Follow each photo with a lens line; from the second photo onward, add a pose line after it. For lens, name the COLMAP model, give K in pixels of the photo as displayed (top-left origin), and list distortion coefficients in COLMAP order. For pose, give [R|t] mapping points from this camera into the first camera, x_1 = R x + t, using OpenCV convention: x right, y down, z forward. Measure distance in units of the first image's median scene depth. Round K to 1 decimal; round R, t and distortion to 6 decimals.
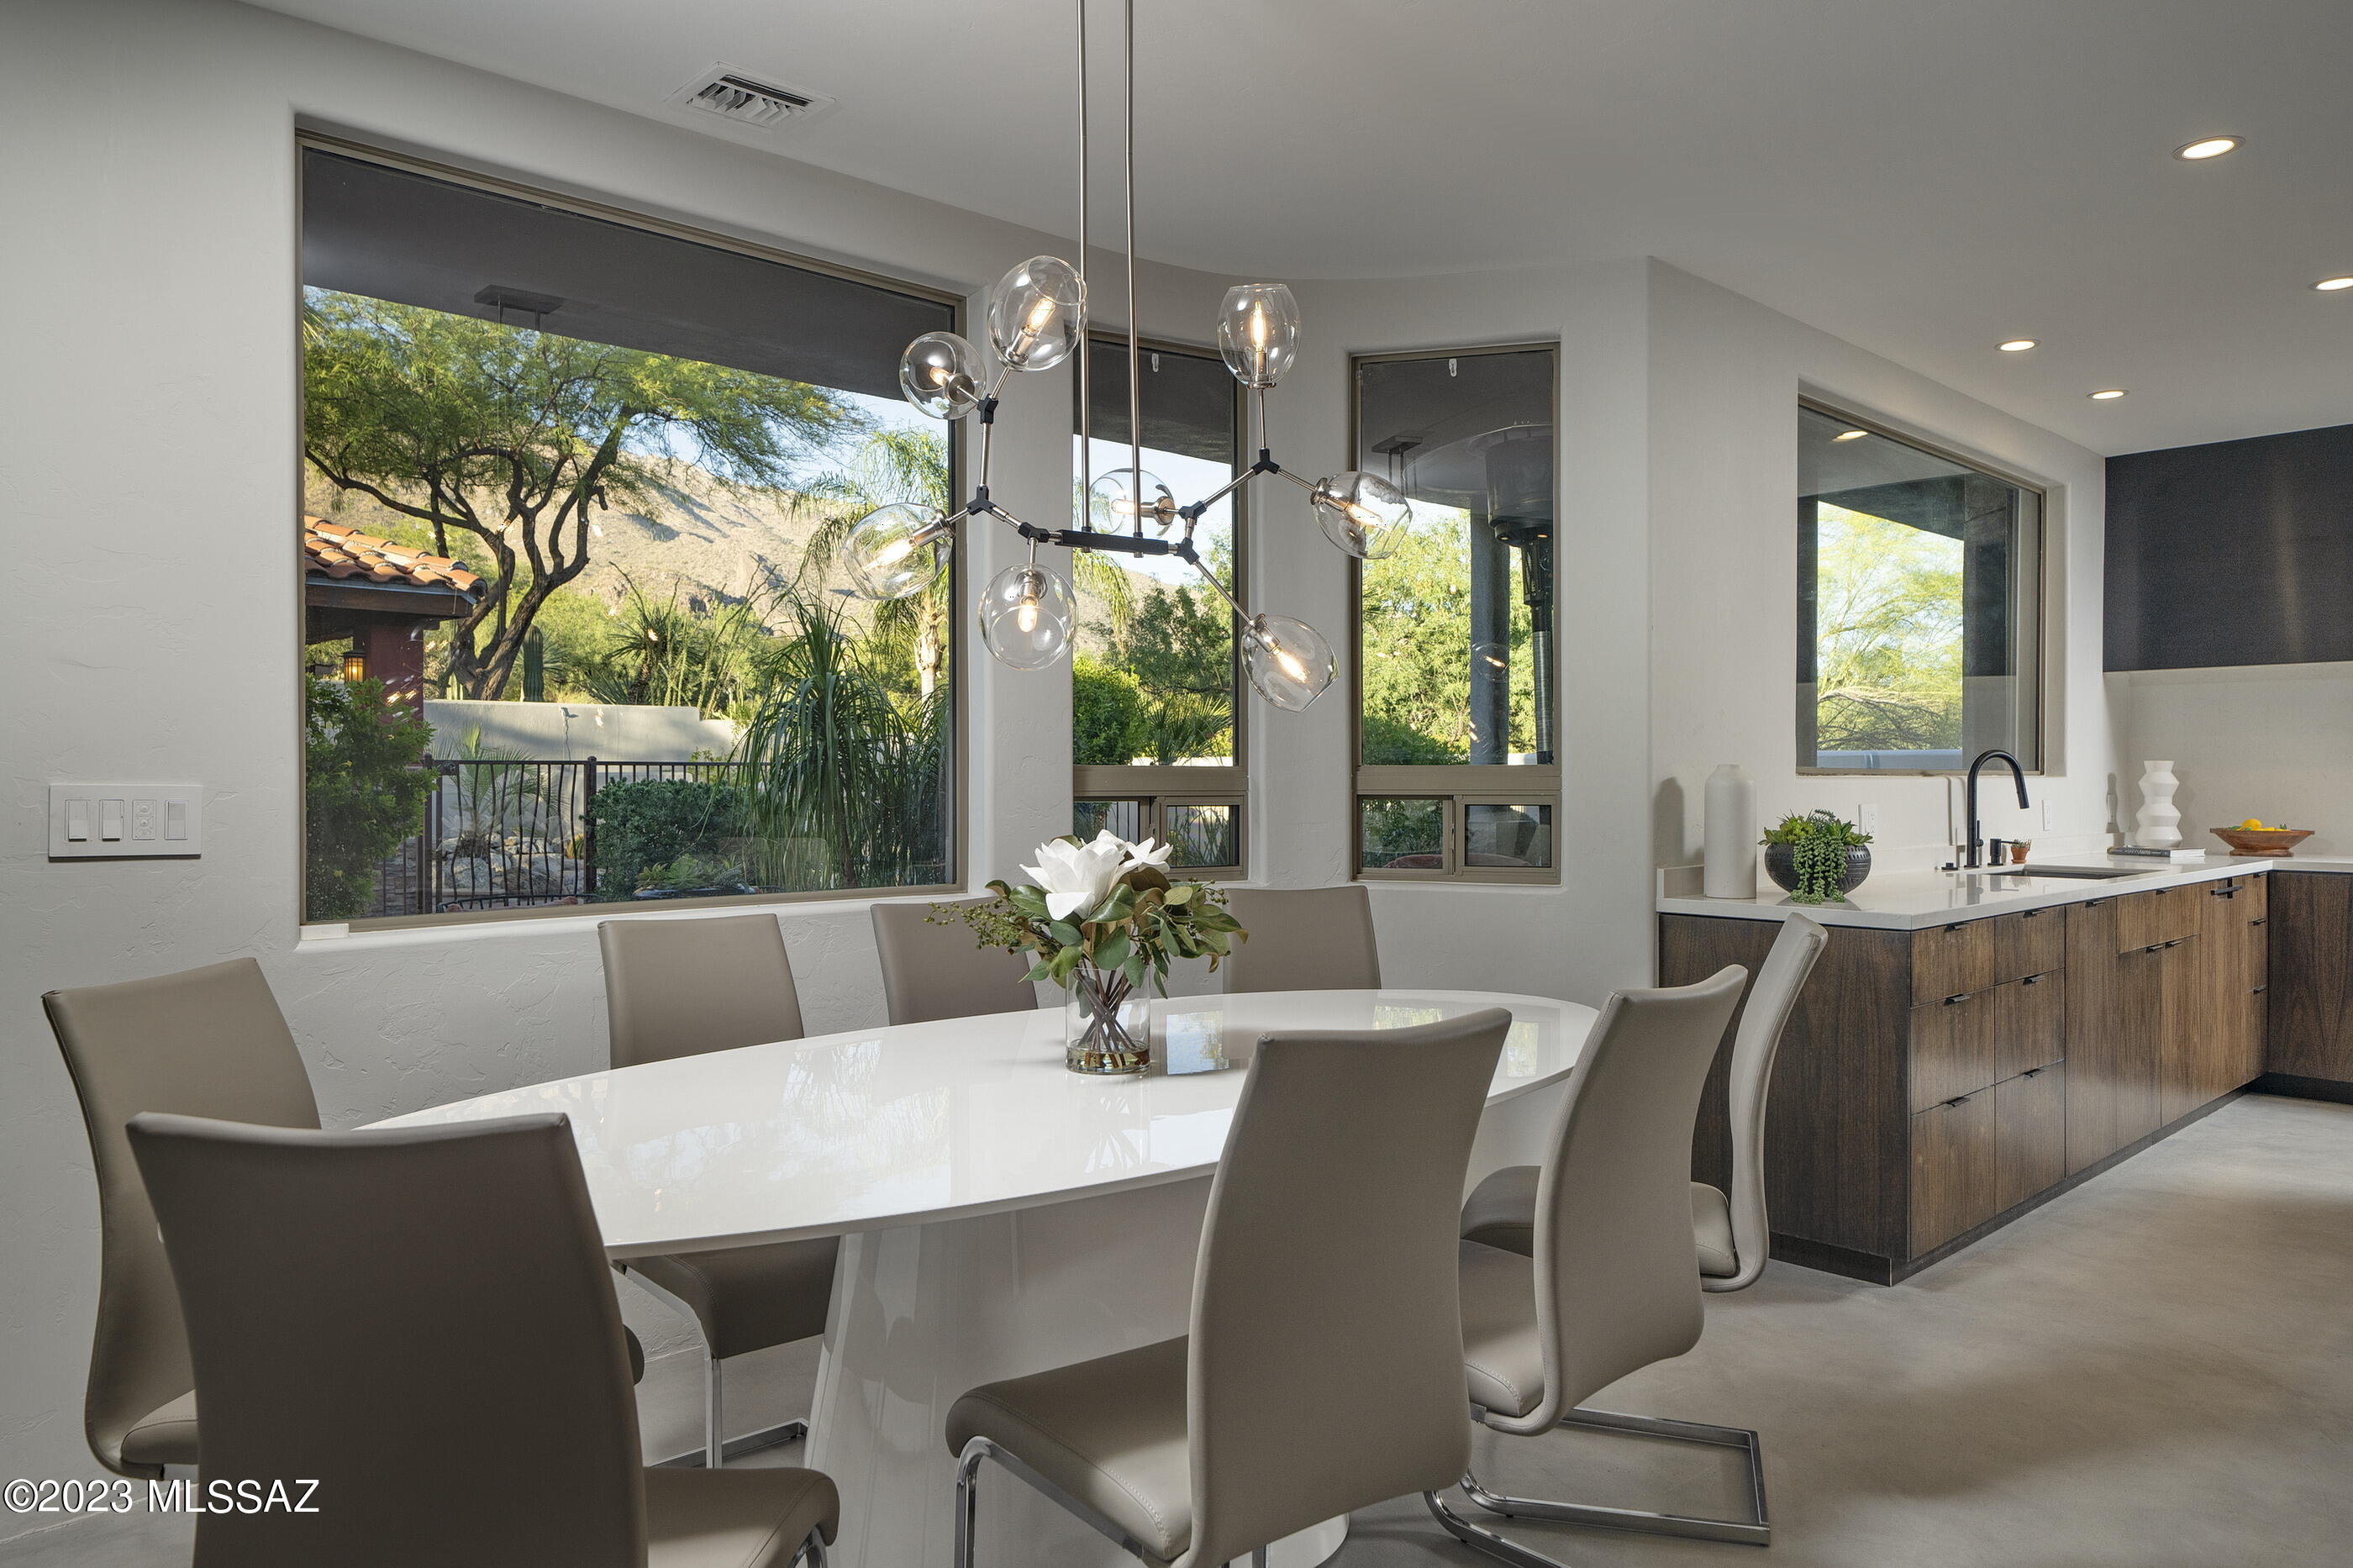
lens RADIAL K [[1471.1, 0, 1176.5], [0, 1471.1, 784.0], [0, 0, 1]] dist [0.001970, 0.000484]
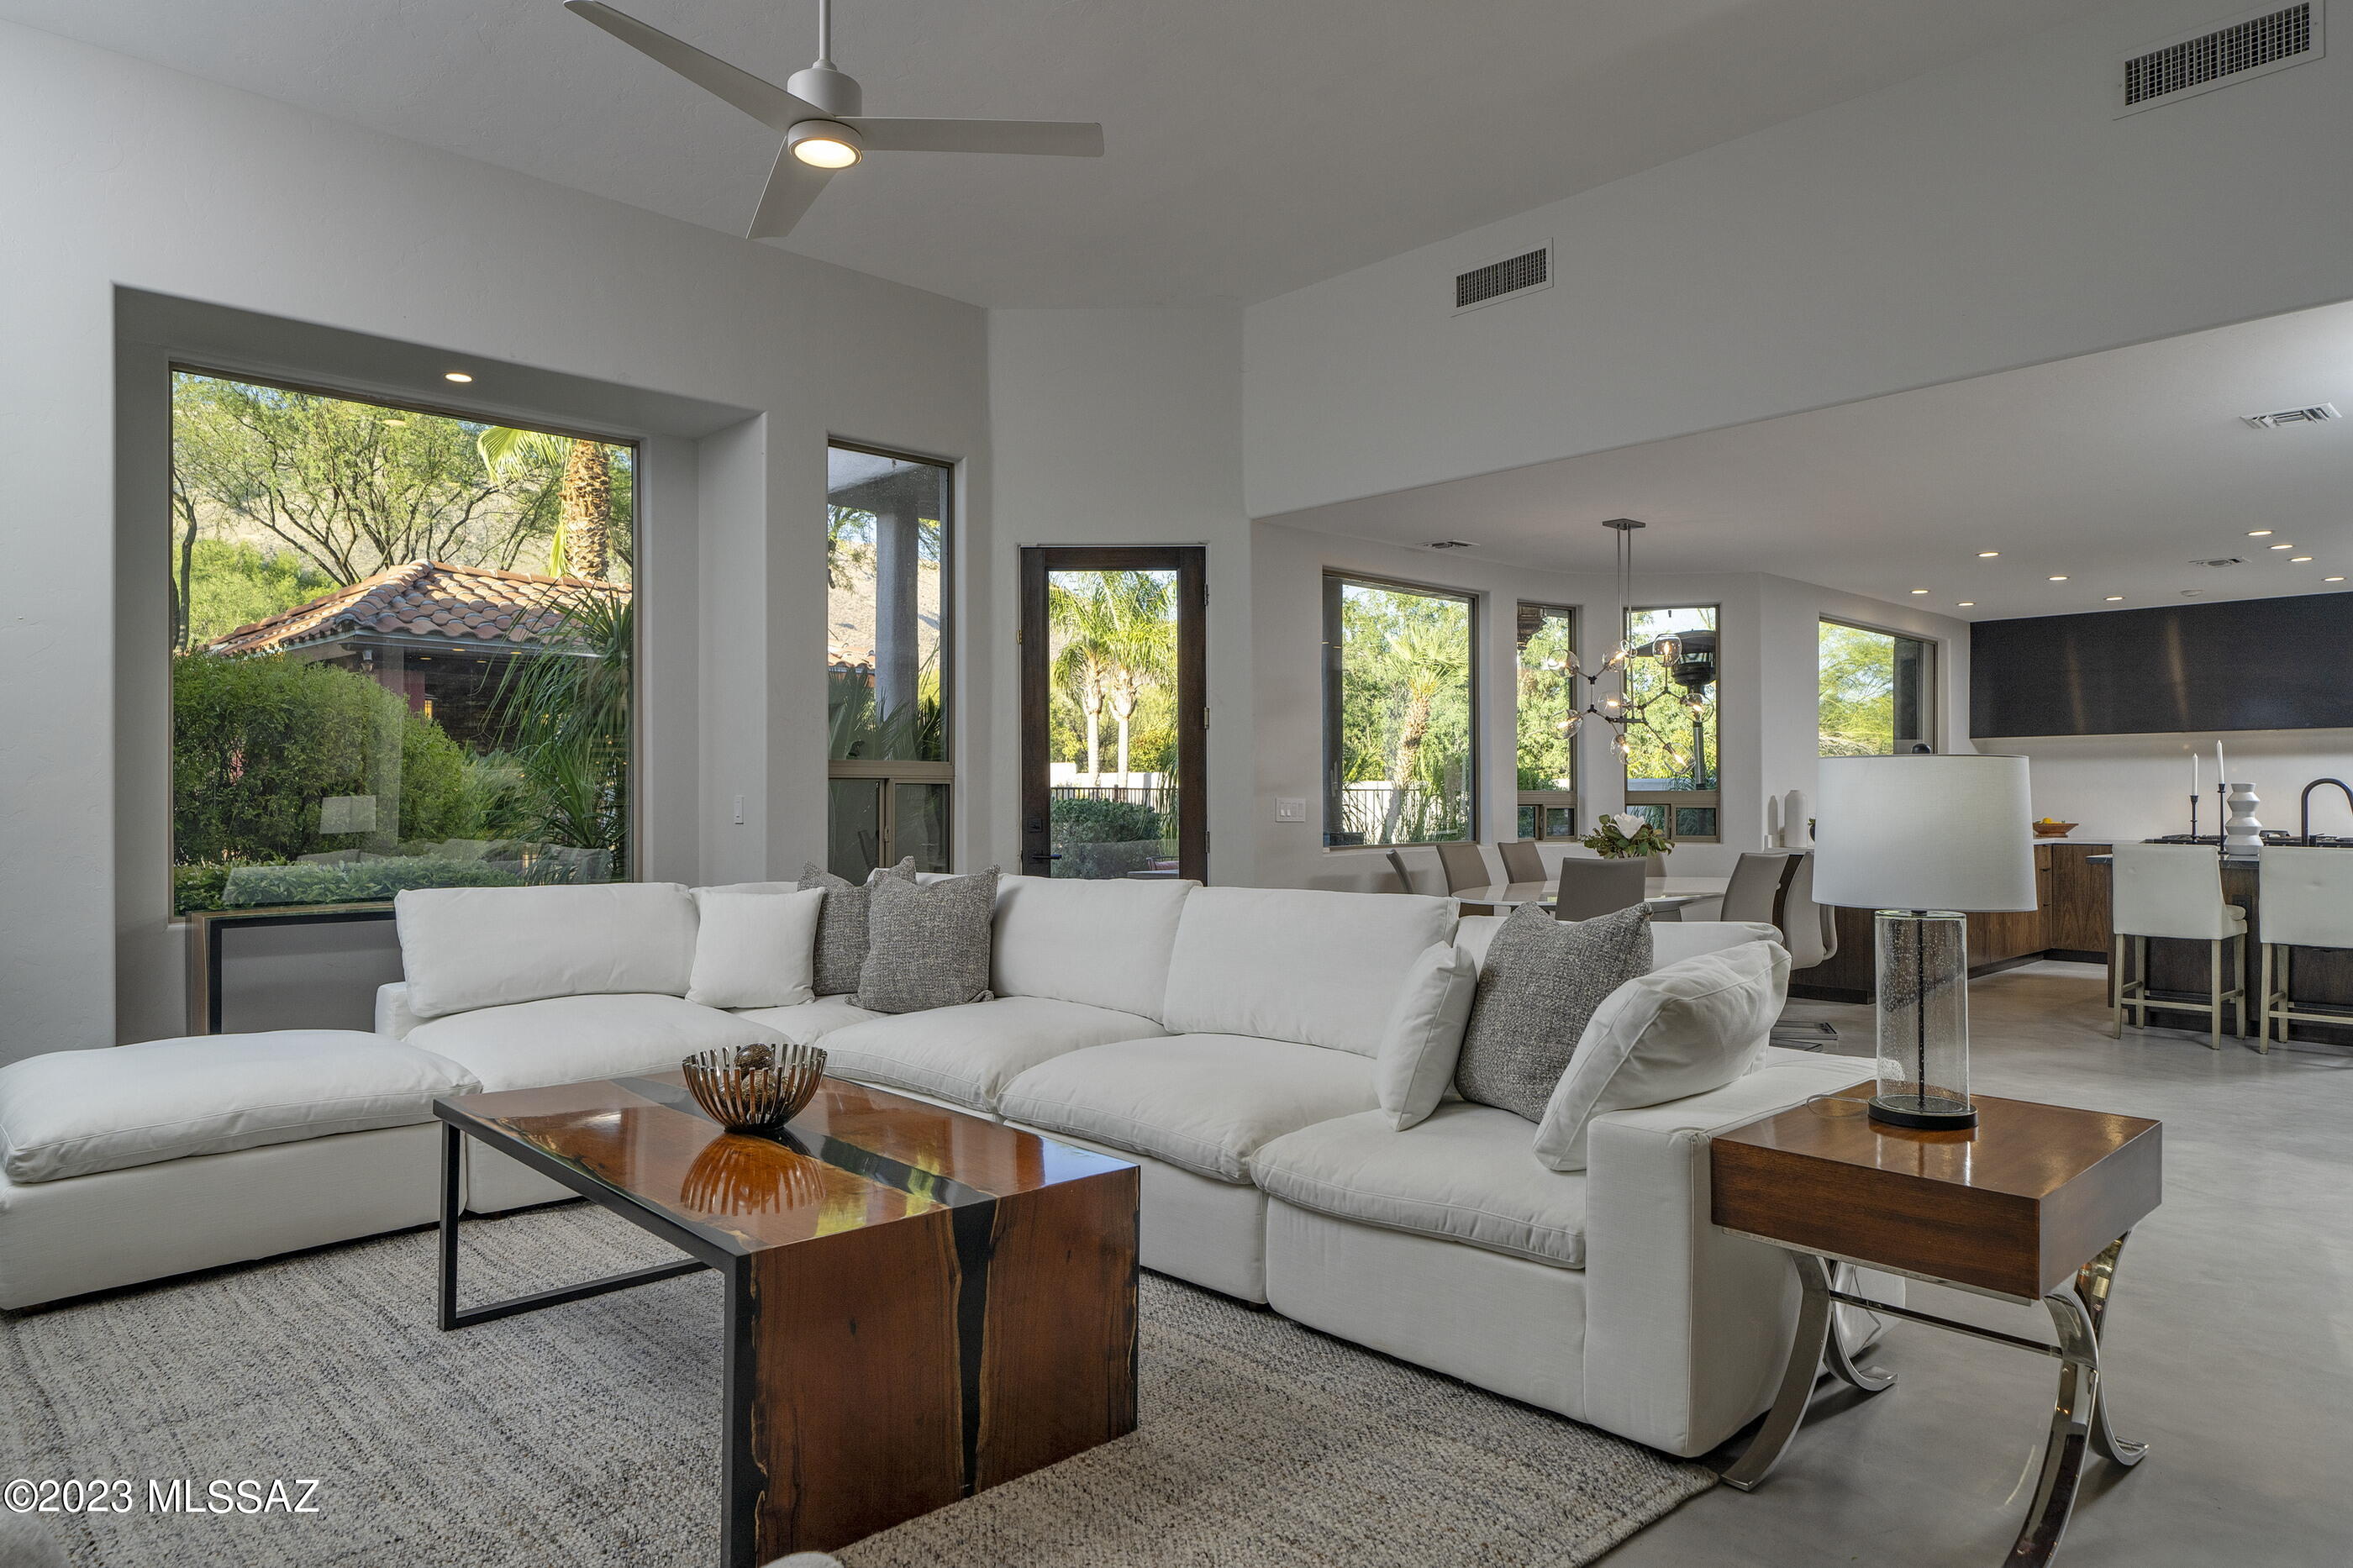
lens RADIAL K [[1400.2, 0, 1176.5], [0, 1400.2, 784.0], [0, 0, 1]] dist [0.000632, 0.000926]
pose [[0.999776, -0.002614, 0.020990, -0.400854], [0.002913, 0.999895, -0.014207, 0.002798], [-0.020951, 0.014265, 0.999679, -0.732052]]
